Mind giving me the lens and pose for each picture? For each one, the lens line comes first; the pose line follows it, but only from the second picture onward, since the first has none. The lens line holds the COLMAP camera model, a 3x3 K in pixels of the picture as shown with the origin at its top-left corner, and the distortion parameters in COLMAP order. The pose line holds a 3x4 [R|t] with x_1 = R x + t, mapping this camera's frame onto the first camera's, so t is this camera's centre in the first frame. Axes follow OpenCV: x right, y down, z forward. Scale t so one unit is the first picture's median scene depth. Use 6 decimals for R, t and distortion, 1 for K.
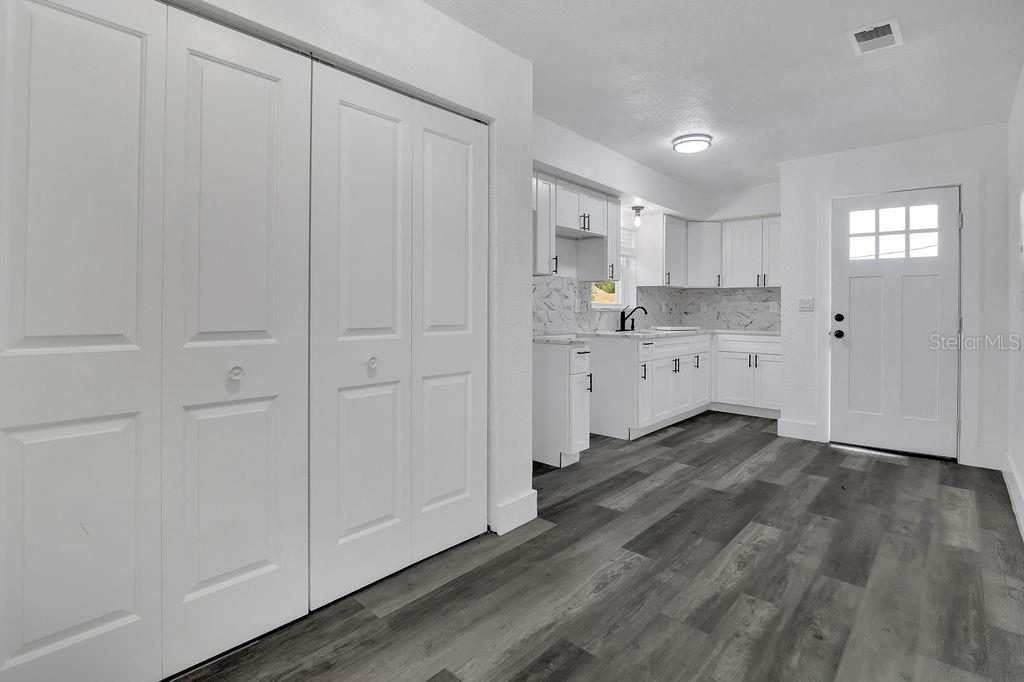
lens RADIAL K [[497.8, 0, 479.6], [0, 497.8, 309.5], [0, 0, 1]] dist [-0.016109, -0.002017]
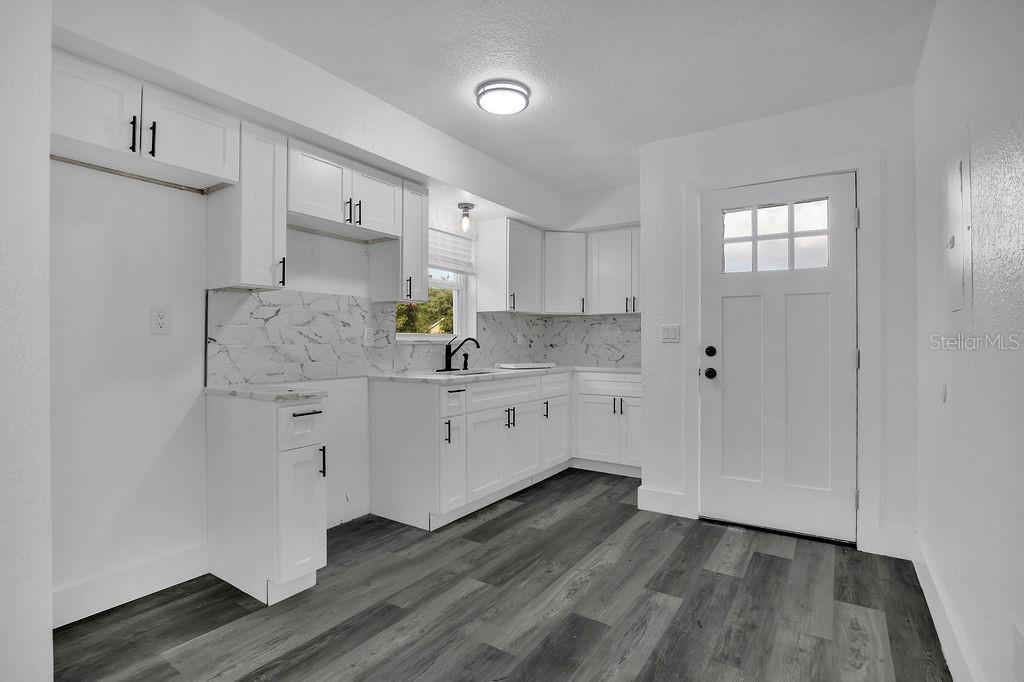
lens RADIAL K [[497.8, 0, 484.9], [0, 497.8, 337.4], [0, 0, 1]] dist [-0.016109, -0.002017]
pose [[0.989164, -0.004627, 0.146739, 0.280194], [0.006048, 0.999939, -0.009236, 0.000619], [-0.146687, 0.010024, 0.989132, 0.305615]]
